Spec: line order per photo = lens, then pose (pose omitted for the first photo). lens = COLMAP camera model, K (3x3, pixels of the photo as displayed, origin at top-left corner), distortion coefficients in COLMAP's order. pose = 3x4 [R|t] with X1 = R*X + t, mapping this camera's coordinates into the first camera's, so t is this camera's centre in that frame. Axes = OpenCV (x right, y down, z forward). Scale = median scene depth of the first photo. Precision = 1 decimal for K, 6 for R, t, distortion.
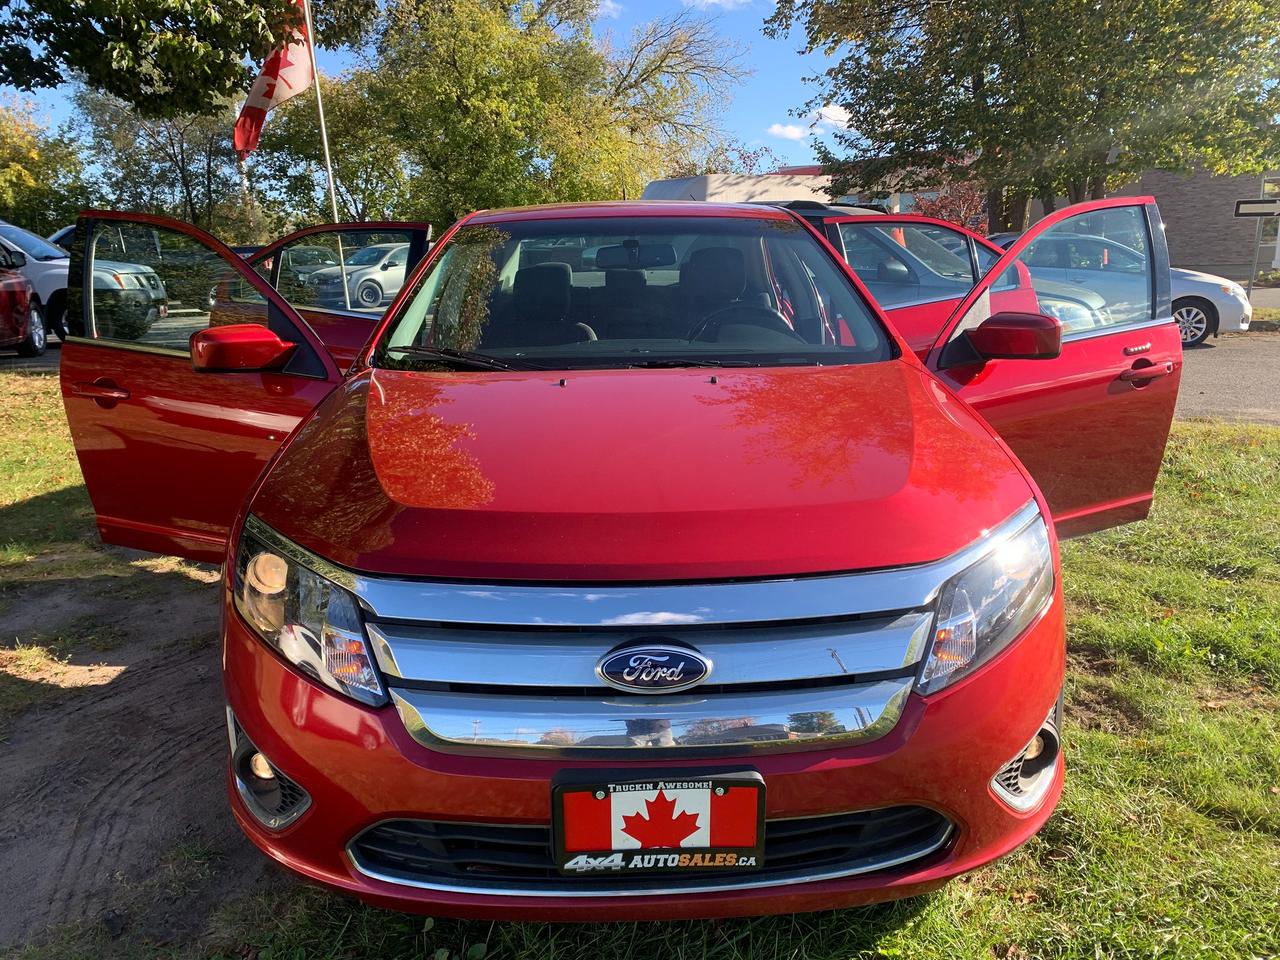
lens RADIAL K [[961.6, 0, 640.0], [0, 961.6, 480.0], [0, 0, 1]] dist [0.024190, -0.021148]
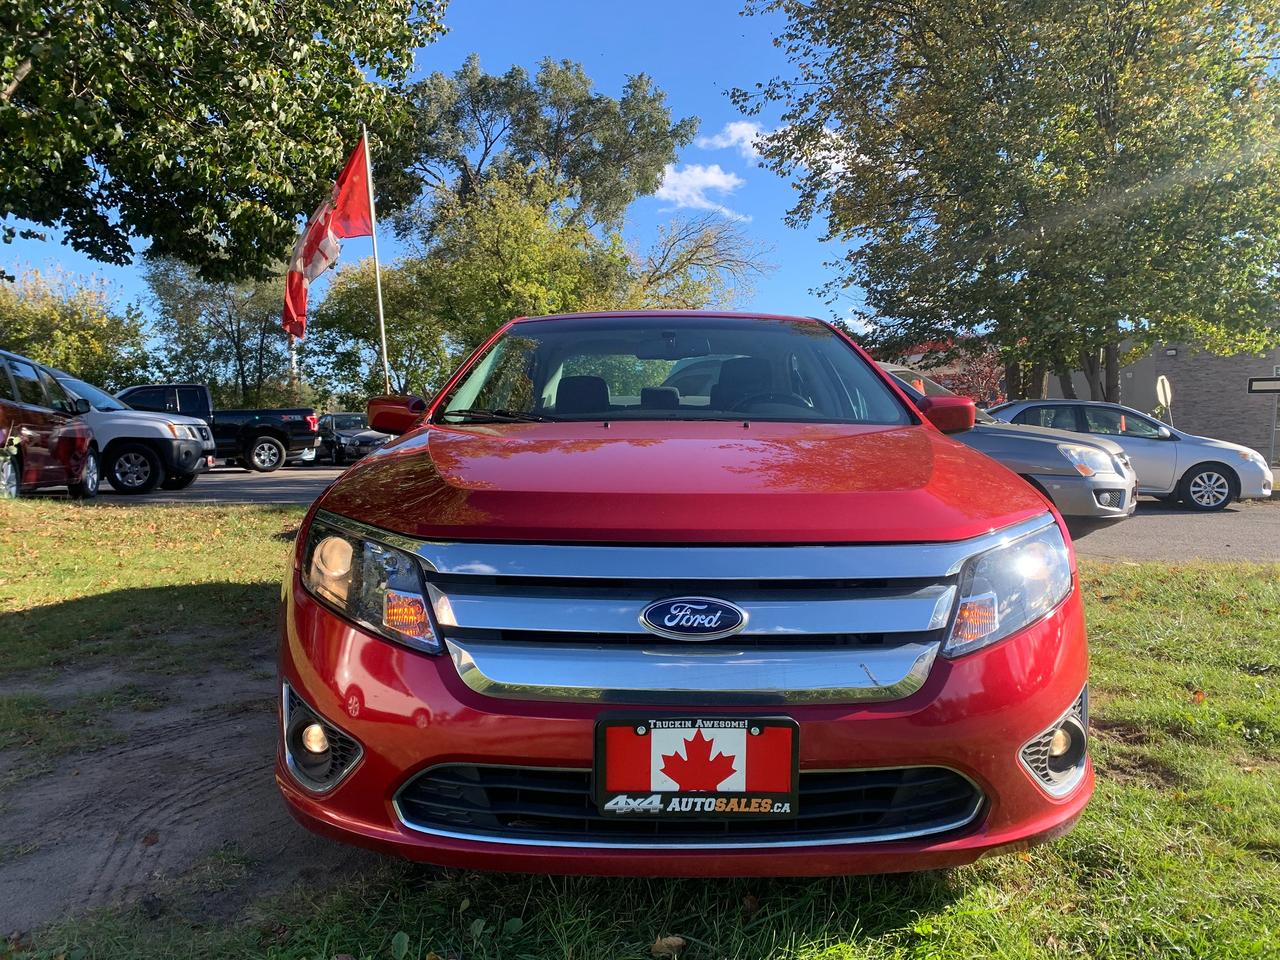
lens RADIAL K [[961.6, 0, 640.0], [0, 961.6, 480.0], [0, 0, 1]] dist [0.024190, -0.021148]
pose [[0.999520, 0.015097, -0.027066, -0.012993], [-0.019858, 0.982478, -0.185317, 0.180626], [0.023794, 0.185766, 0.982306, -0.057608]]
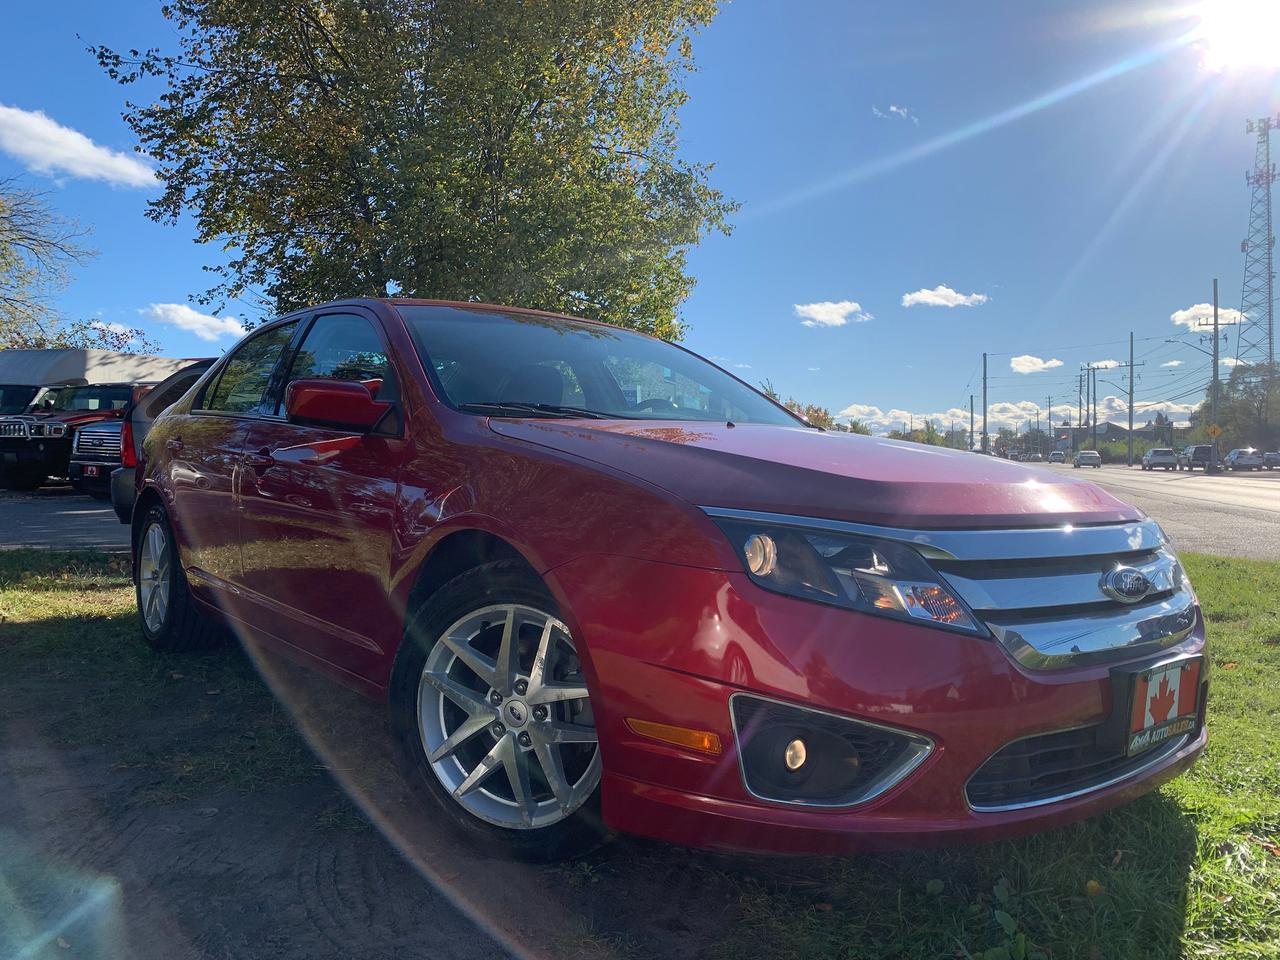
lens RADIAL K [[961.6, 0, 640.0], [0, 961.6, 480.0], [0, 0, 1]] dist [0.024190, -0.021148]
pose [[0.773864, 0.024406, 0.632881, -0.974977], [0.112086, 0.978207, -0.174778, 0.156675], [-0.623355, 0.206192, 0.754264, 0.291165]]
